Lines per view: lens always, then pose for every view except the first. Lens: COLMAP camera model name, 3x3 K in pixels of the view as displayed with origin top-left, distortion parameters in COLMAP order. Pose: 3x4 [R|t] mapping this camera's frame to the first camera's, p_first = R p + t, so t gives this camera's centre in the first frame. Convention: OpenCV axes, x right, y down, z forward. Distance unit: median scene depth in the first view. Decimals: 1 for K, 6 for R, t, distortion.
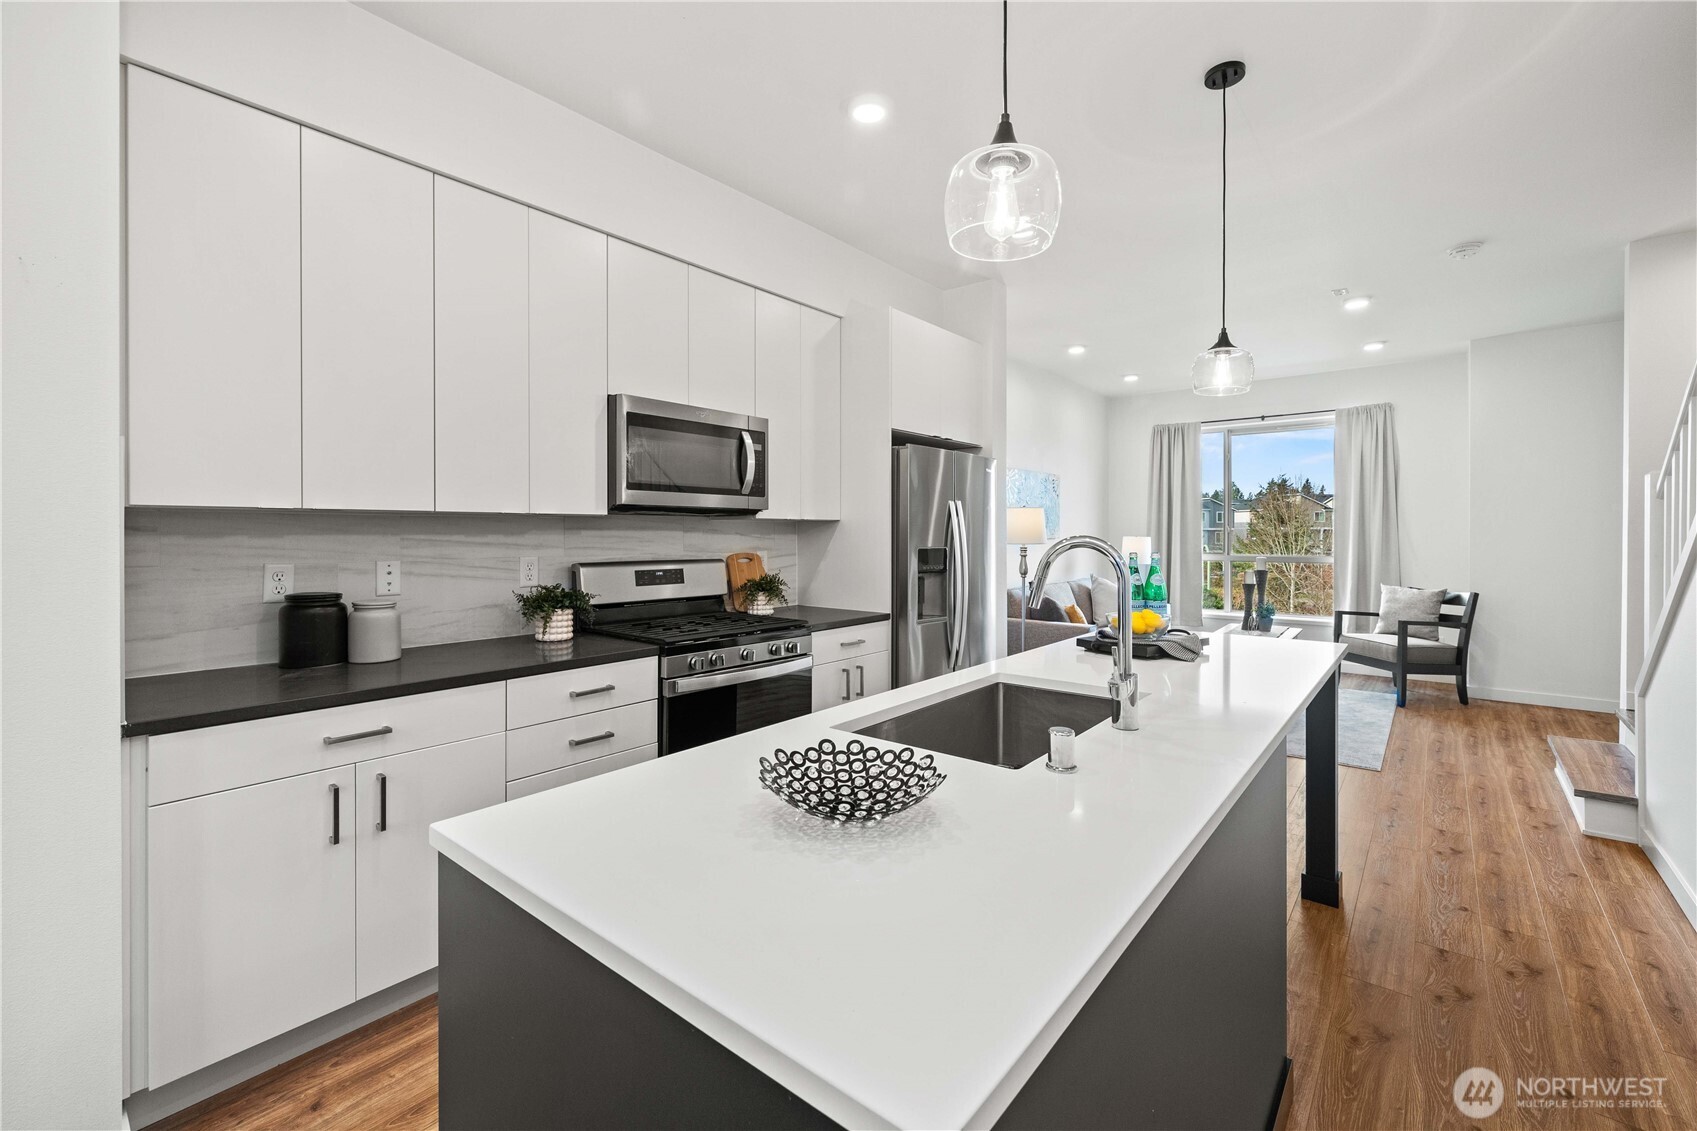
lens RADIAL K [[727.3, 0, 847.3], [0, 727.3, 540.6], [0, 0, 1]] dist [0.002341, 0.000271]
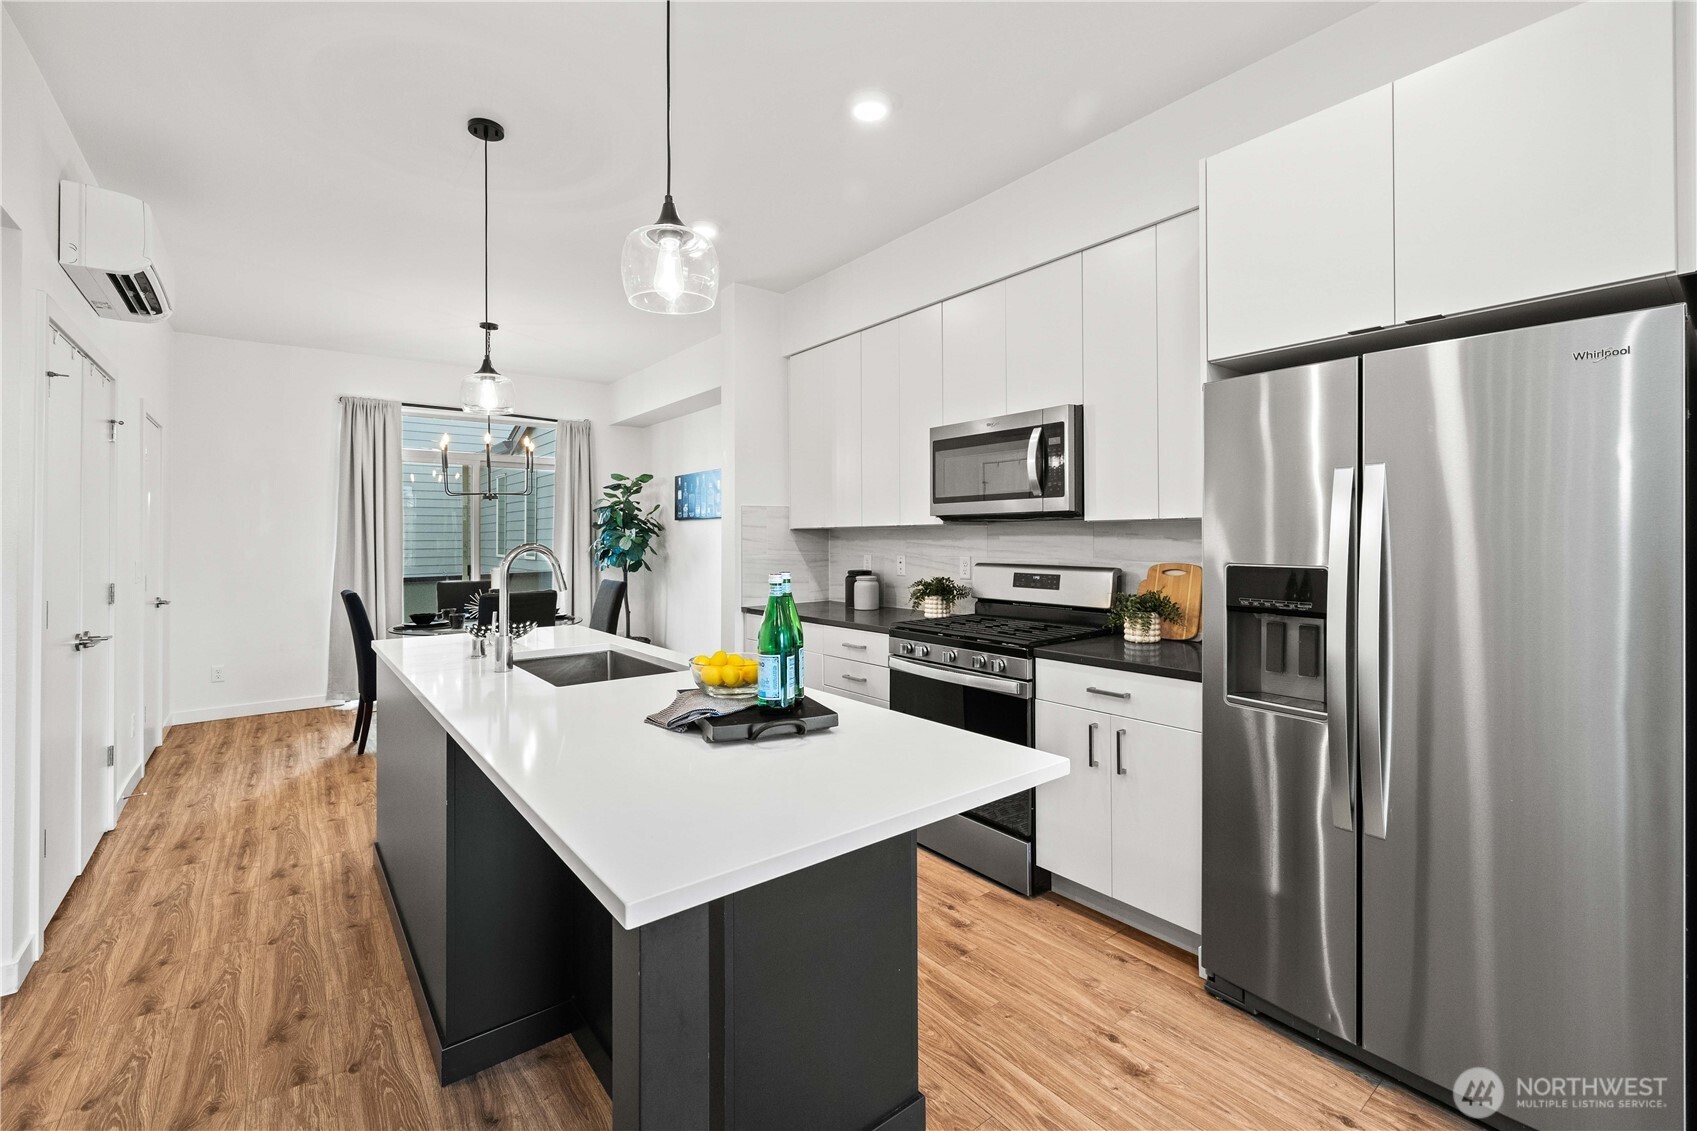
lens RADIAL K [[727.3, 0, 855.0], [0, 727.3, 538.7], [0, 0, 1]] dist [0.002341, 0.000271]
pose [[-0.218805, 0.005190, -0.975755, 0.814664], [0.000250, 0.999986, 0.005262, -0.015477], [0.975769, 0.000907, -0.218803, 0.983307]]
